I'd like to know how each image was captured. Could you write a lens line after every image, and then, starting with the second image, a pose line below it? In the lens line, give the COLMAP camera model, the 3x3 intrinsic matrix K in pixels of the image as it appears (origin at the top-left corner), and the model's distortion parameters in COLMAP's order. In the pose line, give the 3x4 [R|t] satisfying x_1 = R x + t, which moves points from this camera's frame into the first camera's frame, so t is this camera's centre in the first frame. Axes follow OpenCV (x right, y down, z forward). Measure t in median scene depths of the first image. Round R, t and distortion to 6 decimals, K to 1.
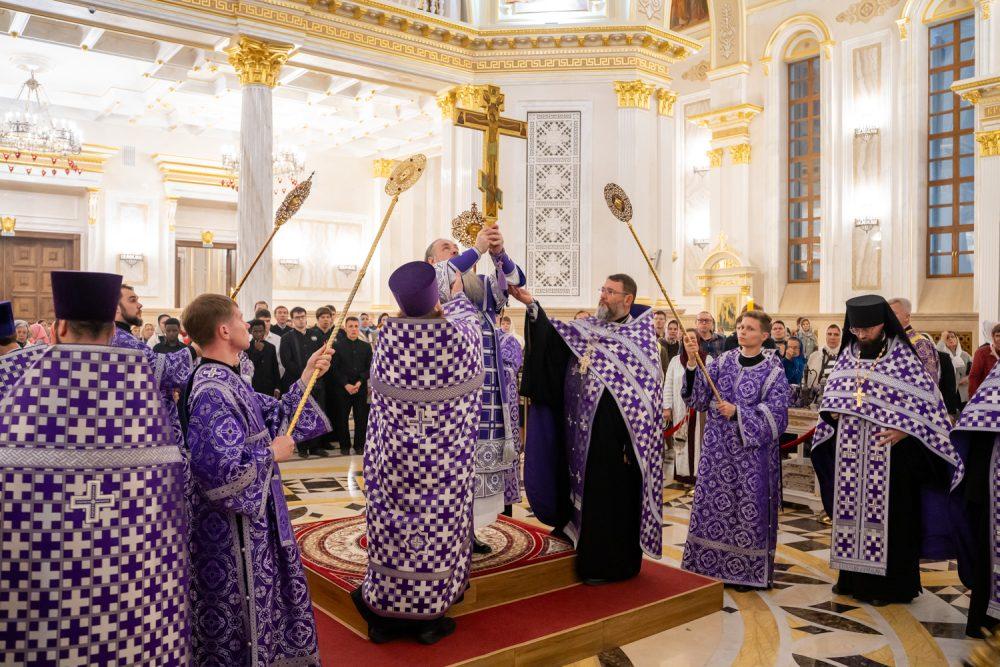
lens RADIAL K [[804.7, 0, 500.0], [0, 804.7, 333.5], [0, 0, 1]] dist [-0.126323, 0.092192]
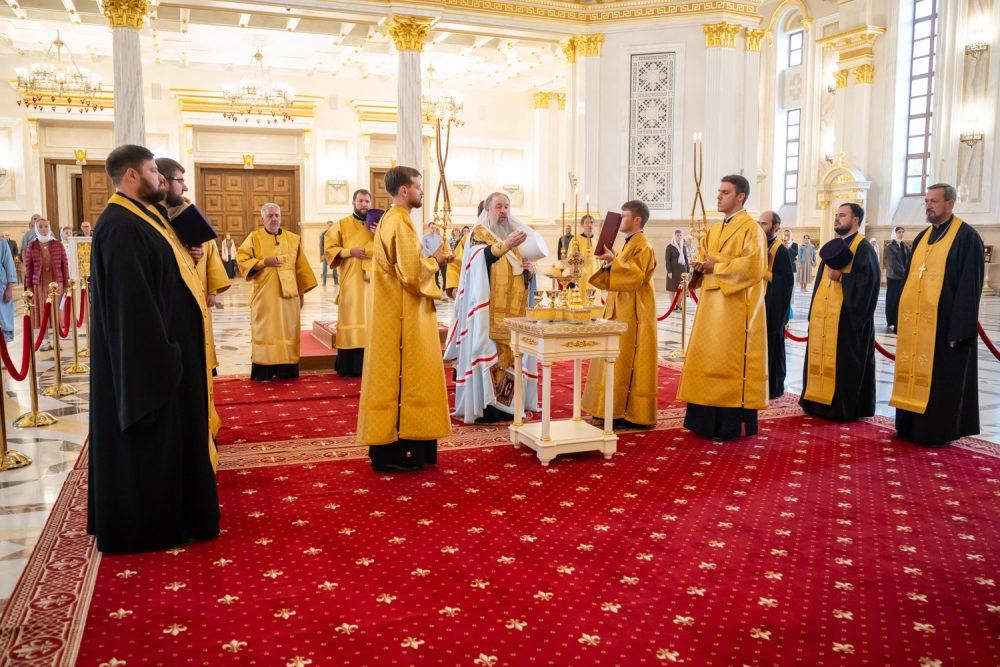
lens RADIAL K [[804.7, 0, 500.0], [0, 804.7, 333.5], [0, 0, 1]] dist [-0.126323, 0.092192]
pose [[0.958550, 0.031672, -0.283157, 0.172596], [-0.001700, 0.994420, 0.105475, 0.011026], [0.284918, -0.100622, 0.953256, -0.200853]]
